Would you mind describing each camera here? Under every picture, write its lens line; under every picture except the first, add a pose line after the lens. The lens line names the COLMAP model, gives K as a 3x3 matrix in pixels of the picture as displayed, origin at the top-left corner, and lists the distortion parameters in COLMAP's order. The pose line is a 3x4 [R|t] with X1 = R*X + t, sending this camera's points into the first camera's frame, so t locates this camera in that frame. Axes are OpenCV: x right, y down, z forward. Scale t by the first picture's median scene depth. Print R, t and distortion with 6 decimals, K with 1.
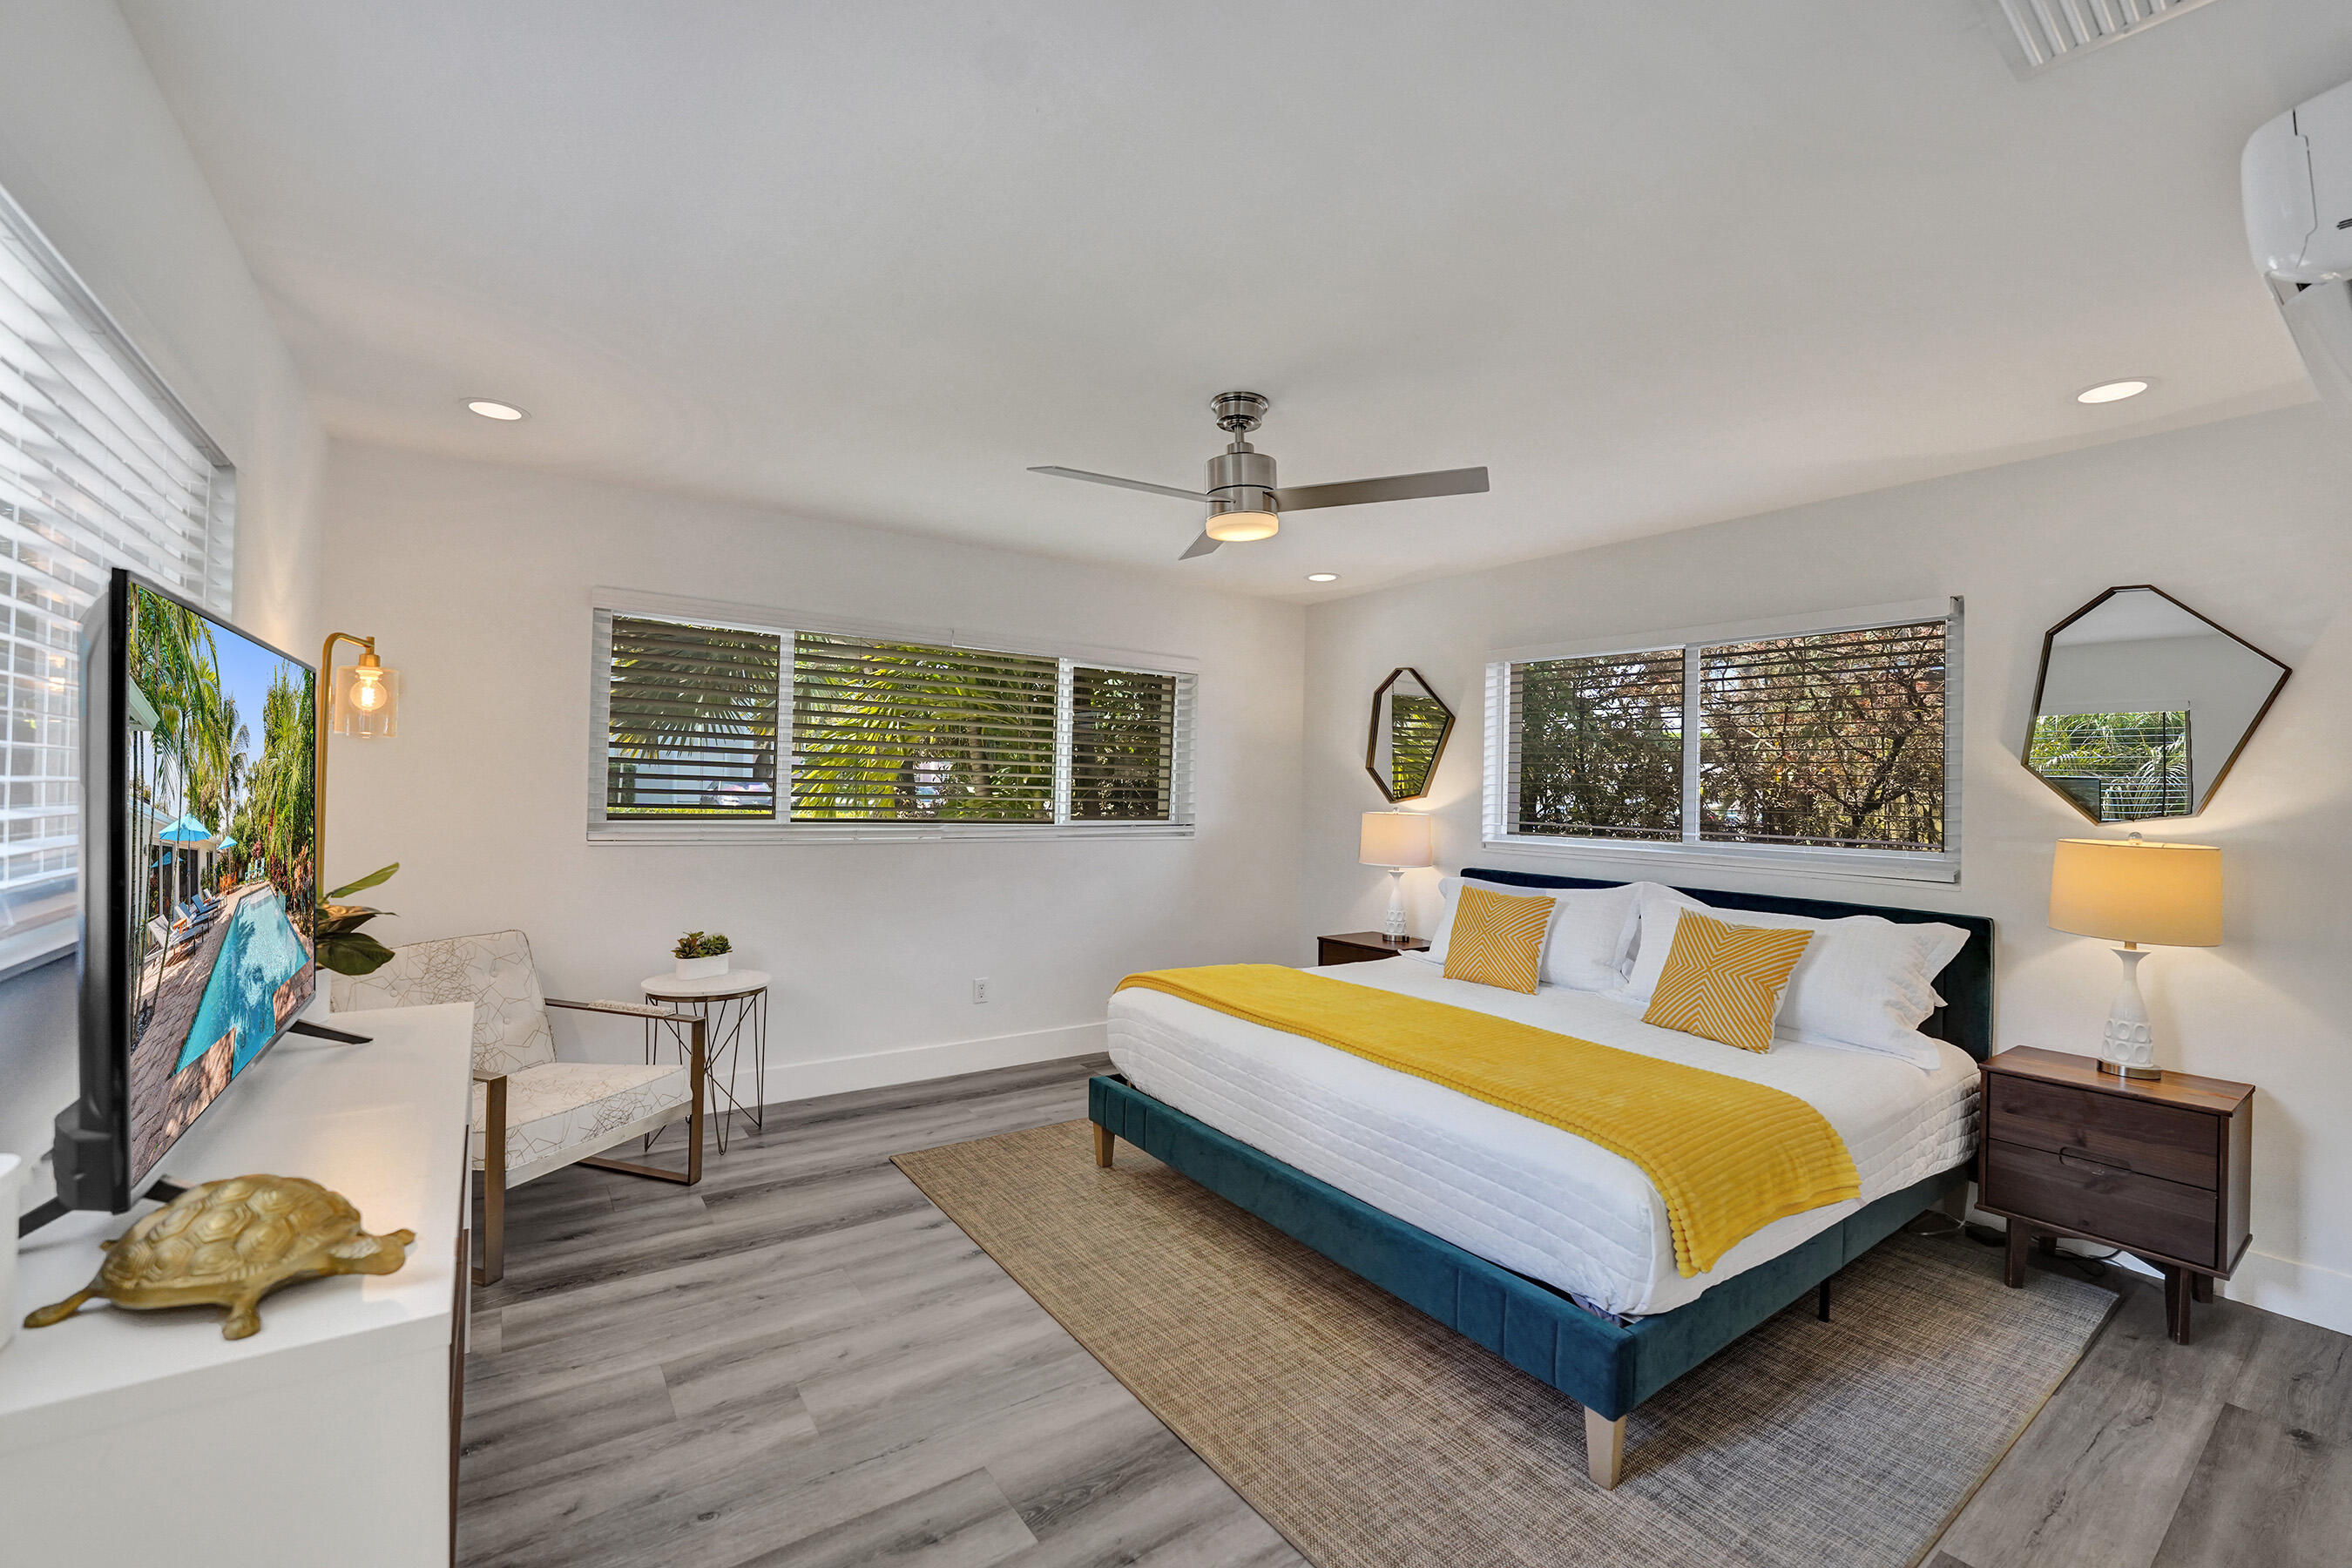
lens RADIAL K [[975.5, 0, 1181.8], [0, 975.5, 797.0], [0, 0, 1]] dist [-0.019271, 0.000492]
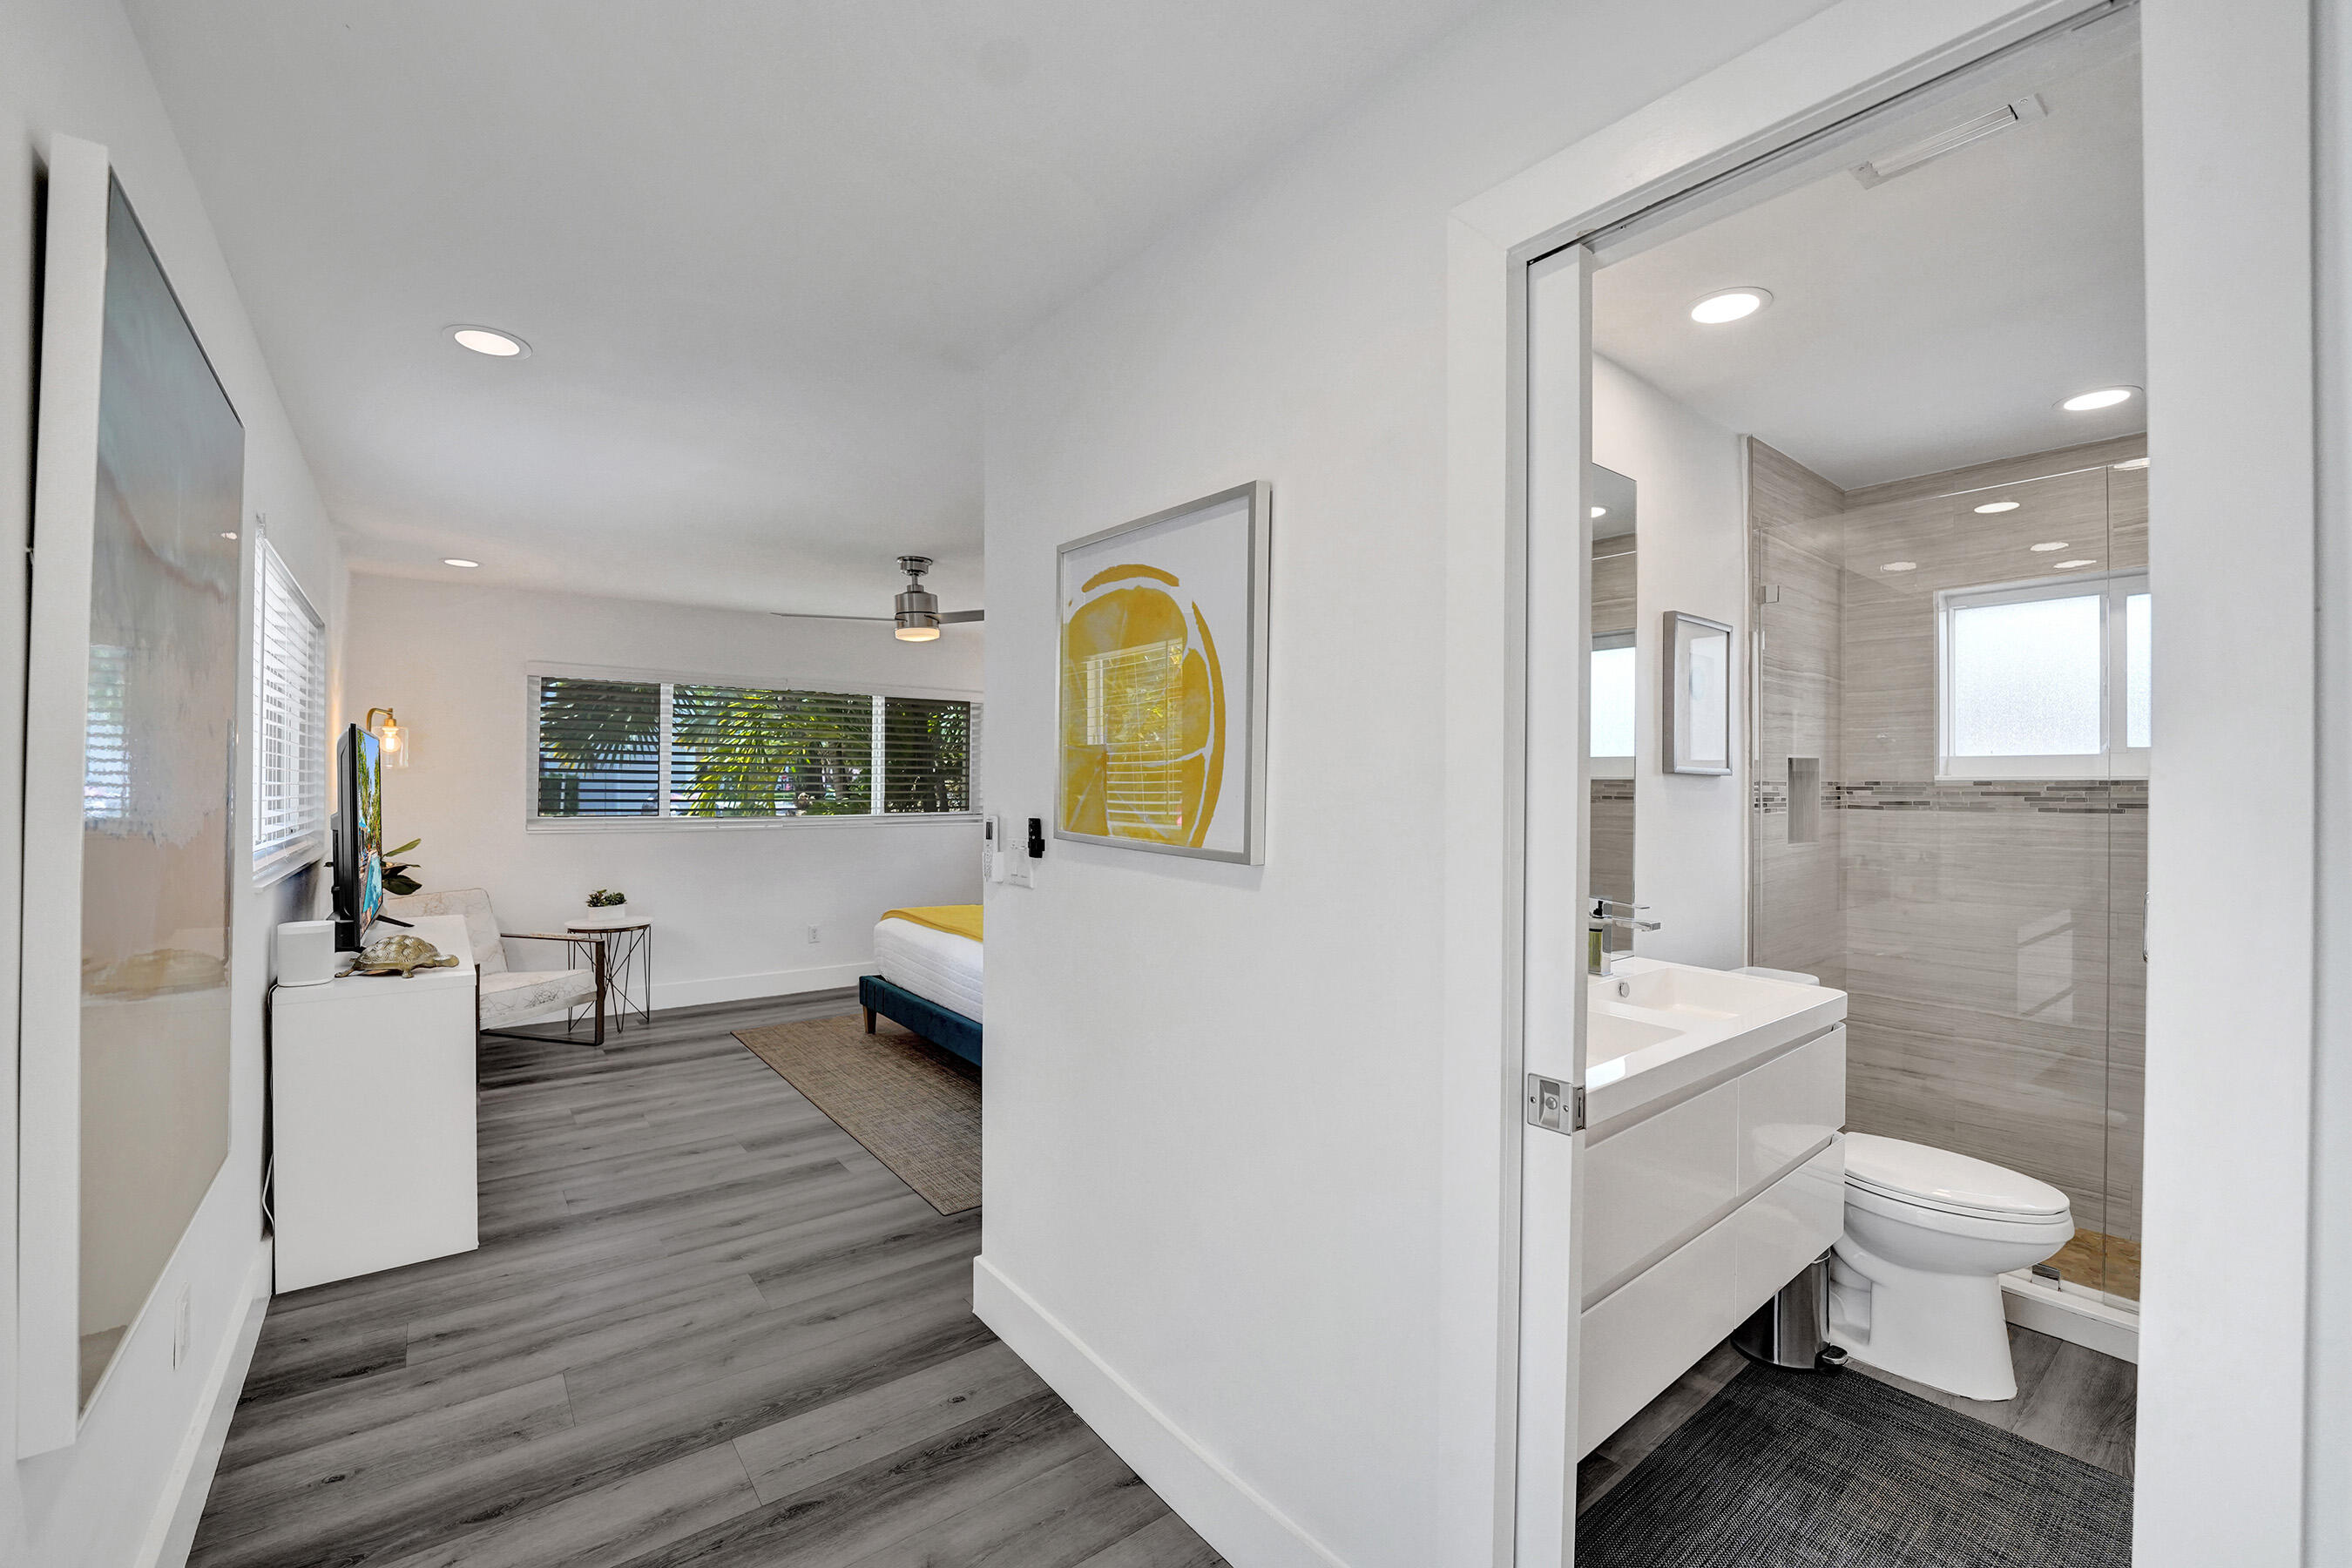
lens RADIAL K [[977.1, 0, 1164.3], [0, 977.1, 781.5], [0, 0, 1]] dist [-0.002232, -0.000270]
pose [[0.999523, -0.020298, 0.023274, 0.431748], [0.020606, 0.999702, -0.013058, 0.009534], [-0.023002, 0.013531, 0.999644, -0.685138]]
